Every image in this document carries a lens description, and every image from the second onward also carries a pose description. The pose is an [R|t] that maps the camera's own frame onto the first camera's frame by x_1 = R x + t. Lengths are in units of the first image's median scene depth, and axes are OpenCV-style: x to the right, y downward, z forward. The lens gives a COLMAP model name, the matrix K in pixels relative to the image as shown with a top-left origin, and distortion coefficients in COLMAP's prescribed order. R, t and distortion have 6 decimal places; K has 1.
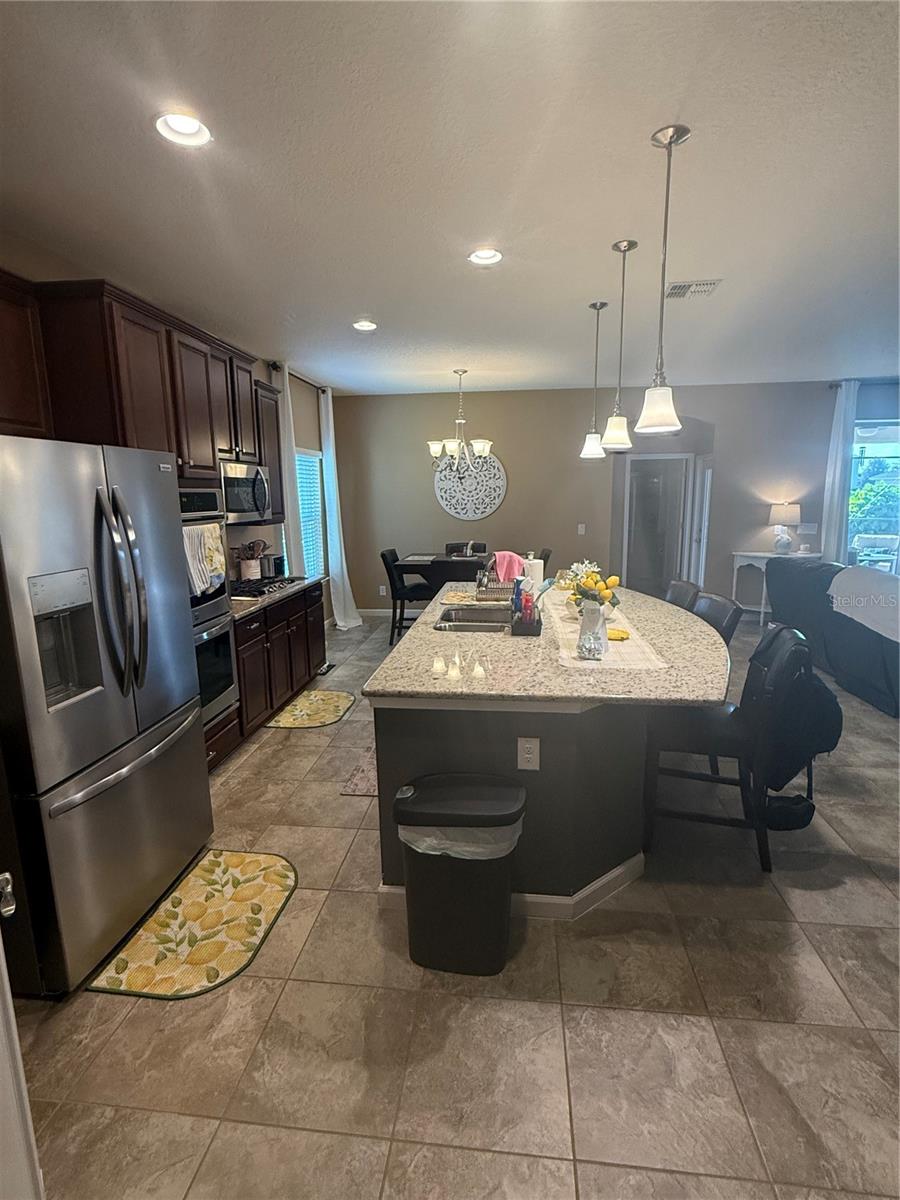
lens RADIAL K [[589.5, 0, 454.5], [0, 589.5, 590.9], [0, 0, 1]] dist [-0.000771, -0.001345]
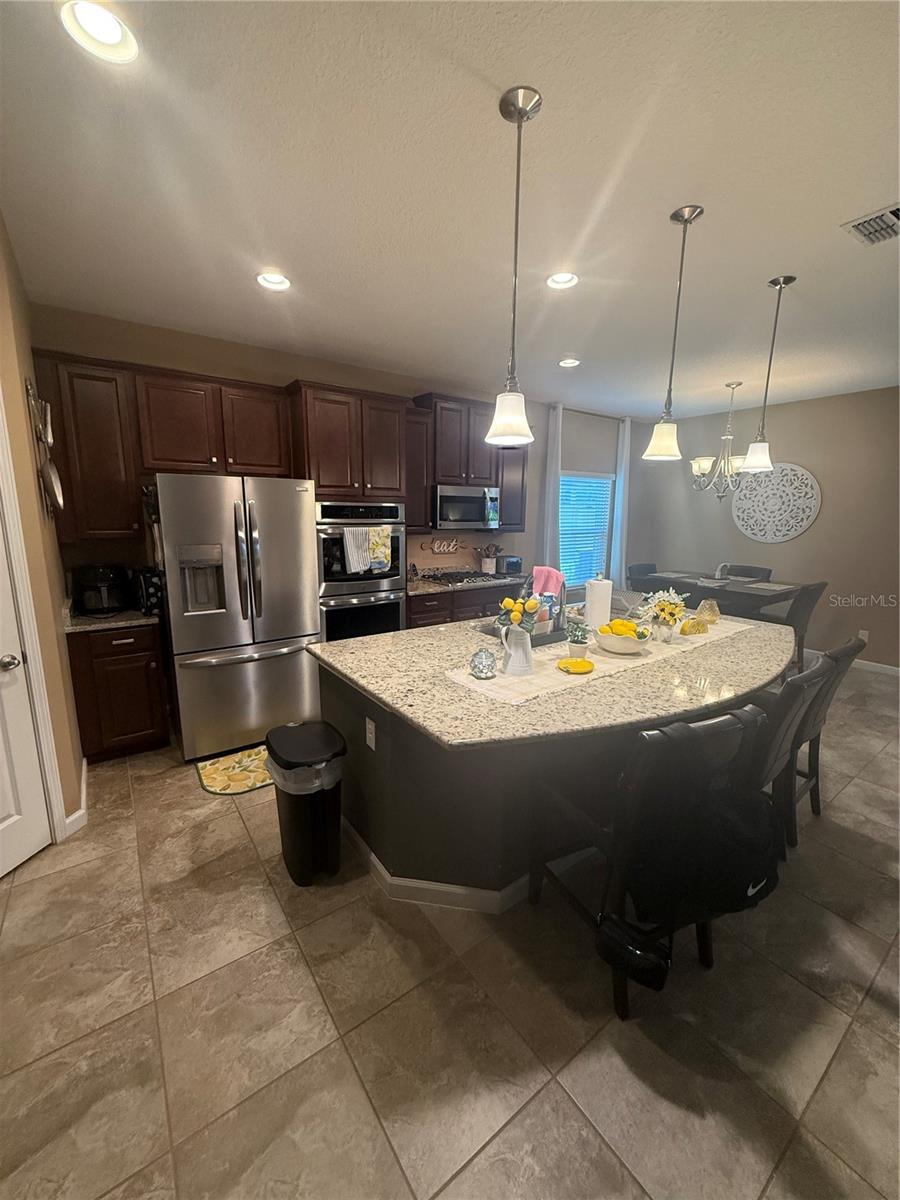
lens RADIAL K [[480.1, 0, 455.0], [0, 480.1, 592.0], [0, 0, 1]] dist [-0.002029, 0.000278]
pose [[0.673781, 0.143276, -0.724908, 0.836290], [-0.140147, 0.987994, 0.065012, -0.078295], [0.725520, 0.057790, 0.685771, 0.435333]]
